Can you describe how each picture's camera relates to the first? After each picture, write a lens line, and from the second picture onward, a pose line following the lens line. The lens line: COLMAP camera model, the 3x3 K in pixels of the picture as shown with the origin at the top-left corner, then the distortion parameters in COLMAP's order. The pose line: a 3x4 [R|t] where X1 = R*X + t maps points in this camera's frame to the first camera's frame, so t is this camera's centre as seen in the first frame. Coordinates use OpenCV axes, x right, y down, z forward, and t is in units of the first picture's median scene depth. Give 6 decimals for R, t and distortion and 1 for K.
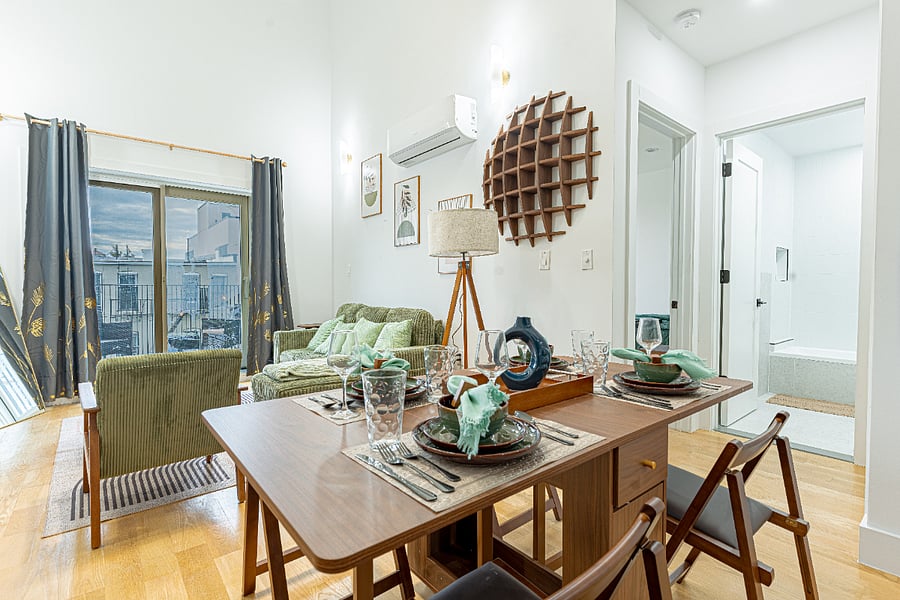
lens RADIAL K [[427.8, 0, 447.0], [0, 427.8, 295.4], [0, 0, 1]] dist [0.002272, 0.000883]
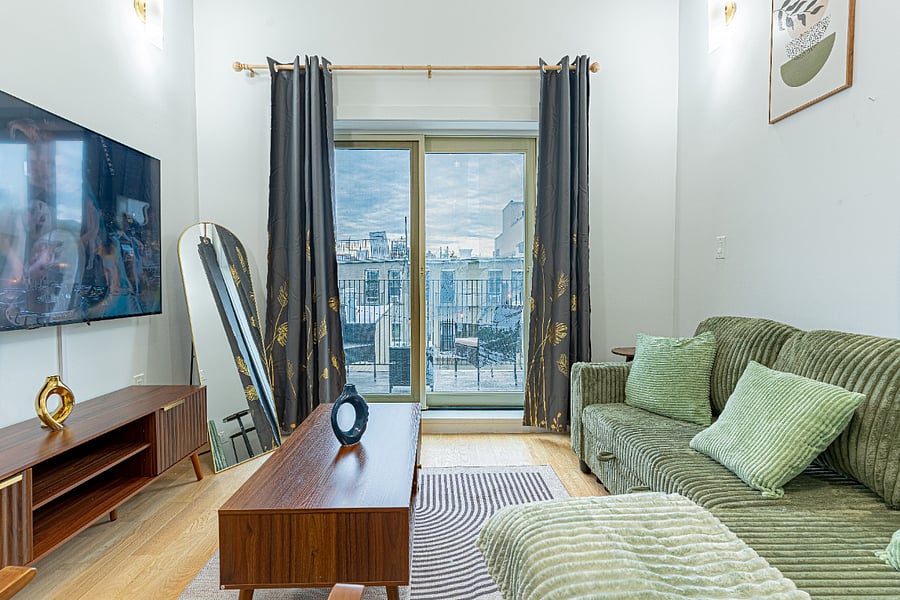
lens RADIAL K [[427.8, 0, 448.2], [0, 427.8, 301.5], [0, 0, 1]] dist [0.002272, 0.000883]
pose [[0.789370, 0.023011, -0.613486, -0.202838], [-0.006987, 0.999569, 0.028502, -0.007682], [0.613878, -0.018212, 0.789191, 0.488198]]
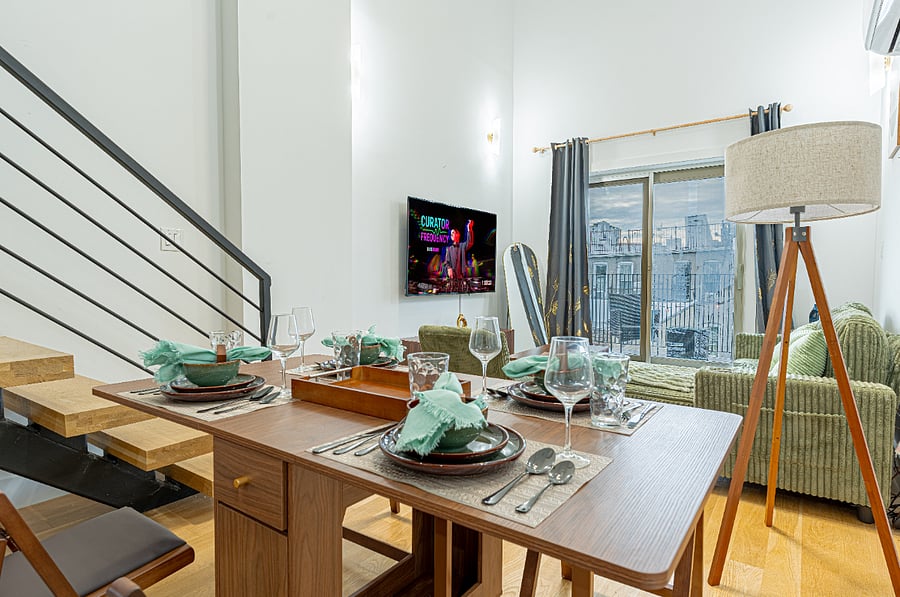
lens RADIAL K [[497.7, 0, 450.5], [0, 497.7, 296.9], [0, 0, 1]] dist [-0.005373, -0.000905]
pose [[0.268320, 0.037110, -0.962615, 0.340721], [-0.016463, 0.999288, 0.033935, -0.002617], [0.963189, 0.006742, 0.268740, 0.254251]]
